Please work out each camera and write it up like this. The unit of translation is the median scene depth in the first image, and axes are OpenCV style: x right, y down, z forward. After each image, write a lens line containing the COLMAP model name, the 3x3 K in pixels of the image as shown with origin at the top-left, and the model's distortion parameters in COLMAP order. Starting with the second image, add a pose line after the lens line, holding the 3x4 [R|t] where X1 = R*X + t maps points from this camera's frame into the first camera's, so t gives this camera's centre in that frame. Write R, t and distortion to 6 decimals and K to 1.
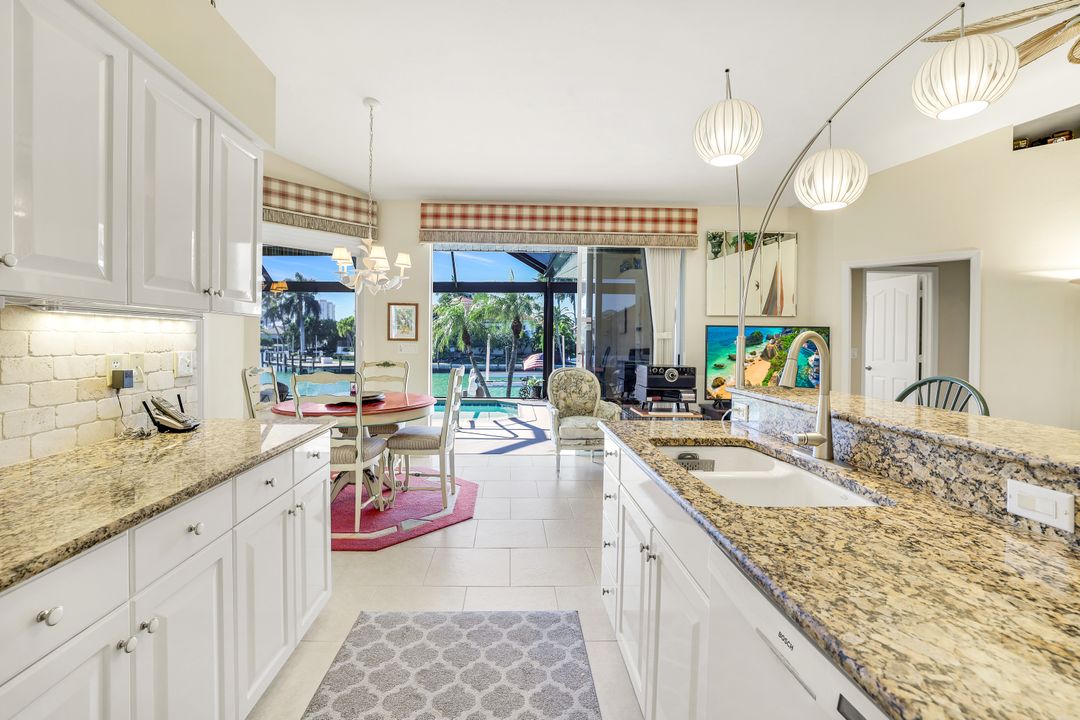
lens RADIAL K [[472.8, 0, 522.6], [0, 472.8, 346.7], [0, 0, 1]] dist [-0.046158, 0.016742]
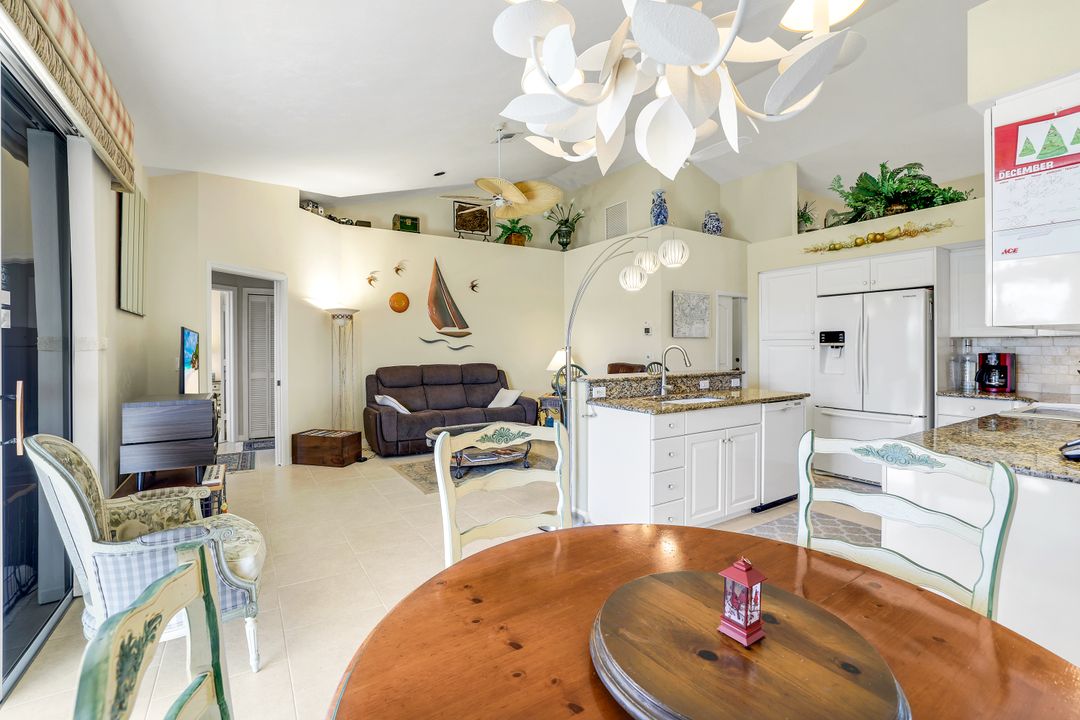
lens RADIAL K [[472.8, 0, 522.6], [0, 472.8, 346.7], [0, 0, 1]] dist [-0.046158, 0.016742]
pose [[-0.497980, -0.007459, 0.867156, -0.385222], [0.012479, 0.999798, 0.015766, -0.024108], [-0.867099, 0.018672, -0.497786, 0.950263]]
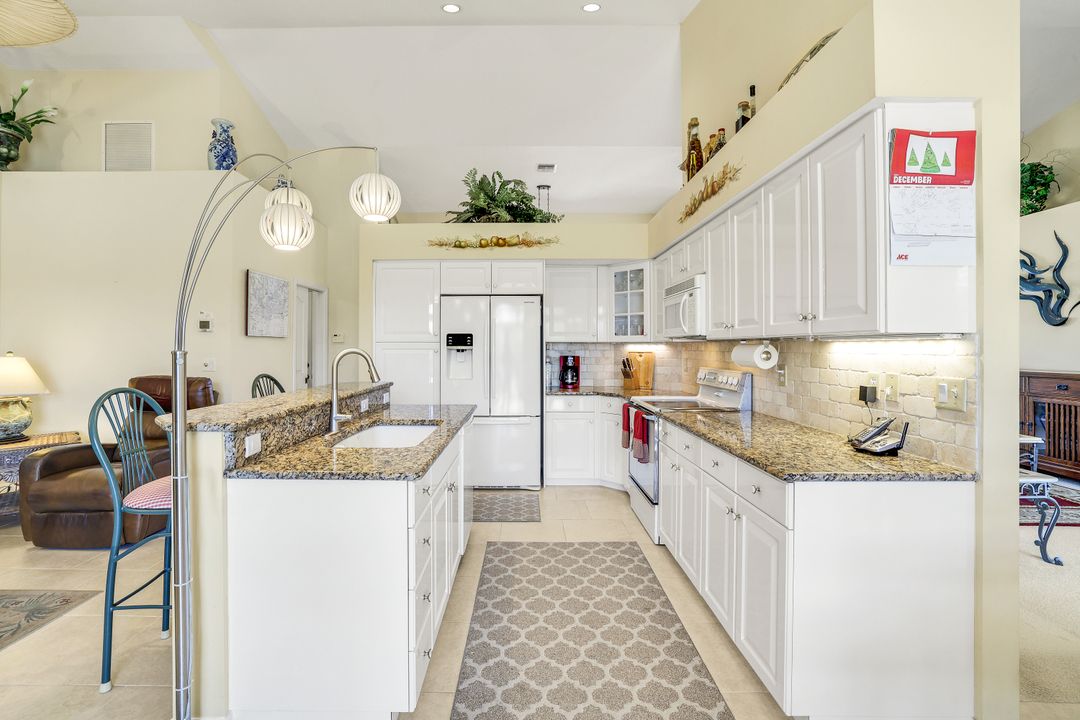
lens RADIAL K [[472.8, 0, 522.6], [0, 472.8, 346.7], [0, 0, 1]] dist [-0.046158, 0.016742]
pose [[-0.999389, -0.010425, 0.033350, -0.008765], [-0.009991, 0.999863, 0.013180, -0.020958], [-0.033483, 0.012839, -0.999357, 0.817663]]
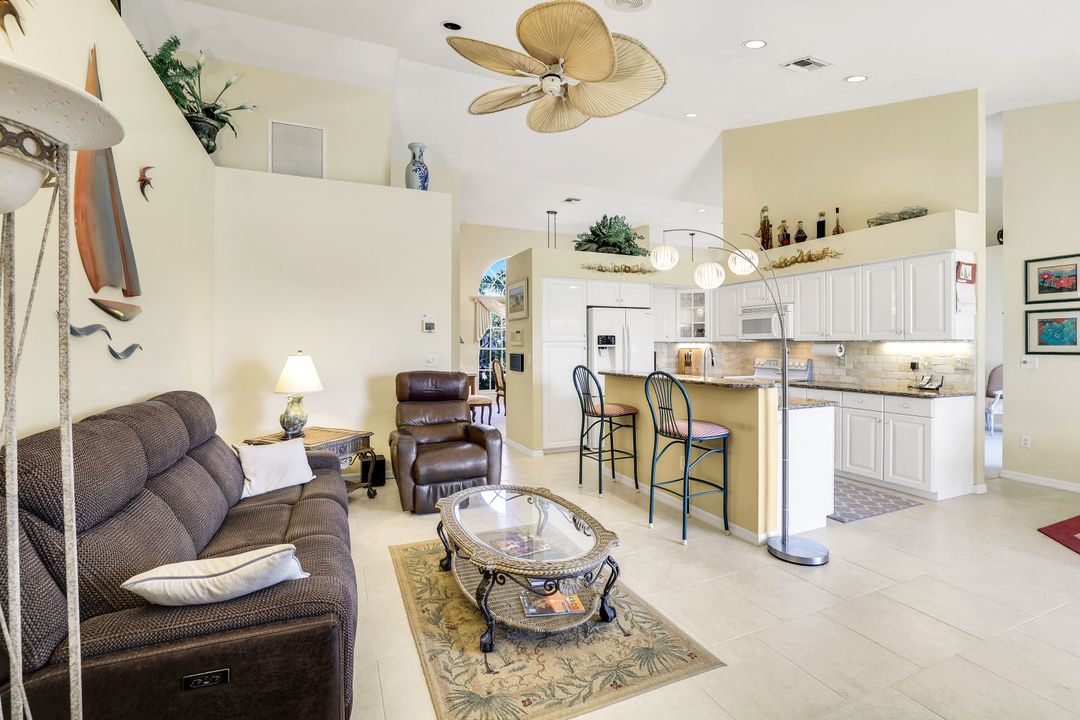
lens RADIAL K [[472.8, 0, 522.6], [0, 472.8, 346.7], [0, 0, 1]] dist [-0.046158, 0.016742]
pose [[-0.934246, -0.007436, -0.356551, 0.817964], [-0.013163, 0.999820, 0.013638, -0.017200], [0.356385, 0.017435, -0.934176, 0.993117]]
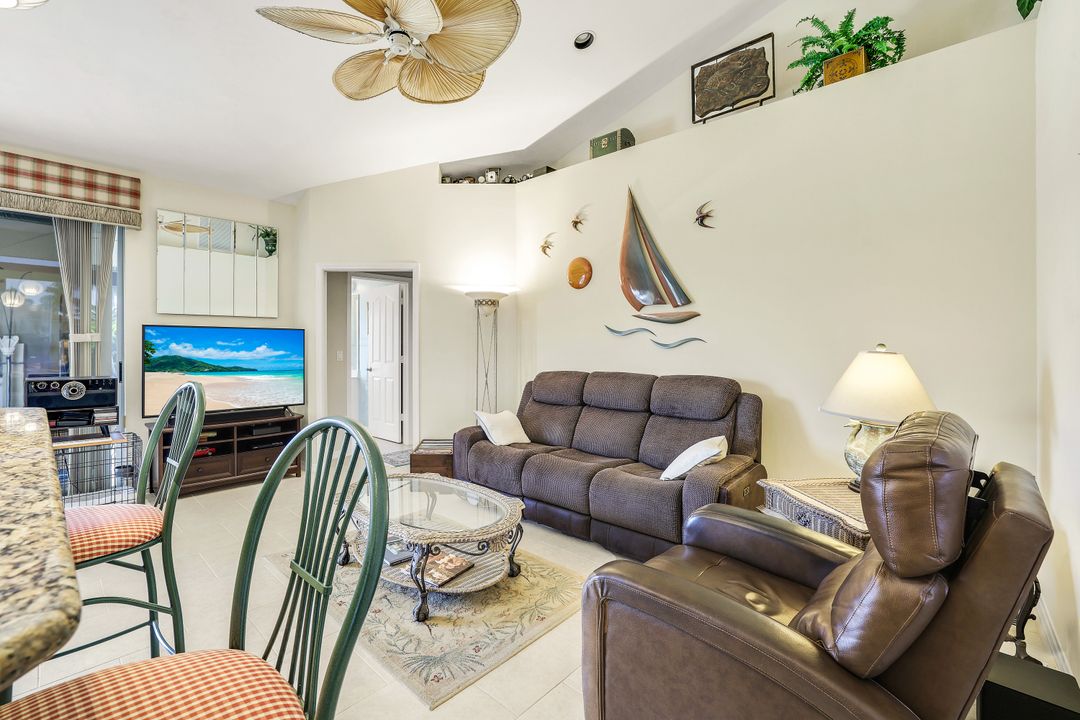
lens RADIAL K [[472.8, 0, 522.6], [0, 472.8, 346.7], [0, 0, 1]] dist [-0.046158, 0.016742]
pose [[0.707419, -0.007914, 0.706750, 0.306458], [0.015984, 0.999861, -0.004802, 0.006147], [-0.706614, 0.014693, 0.707447, -0.012313]]
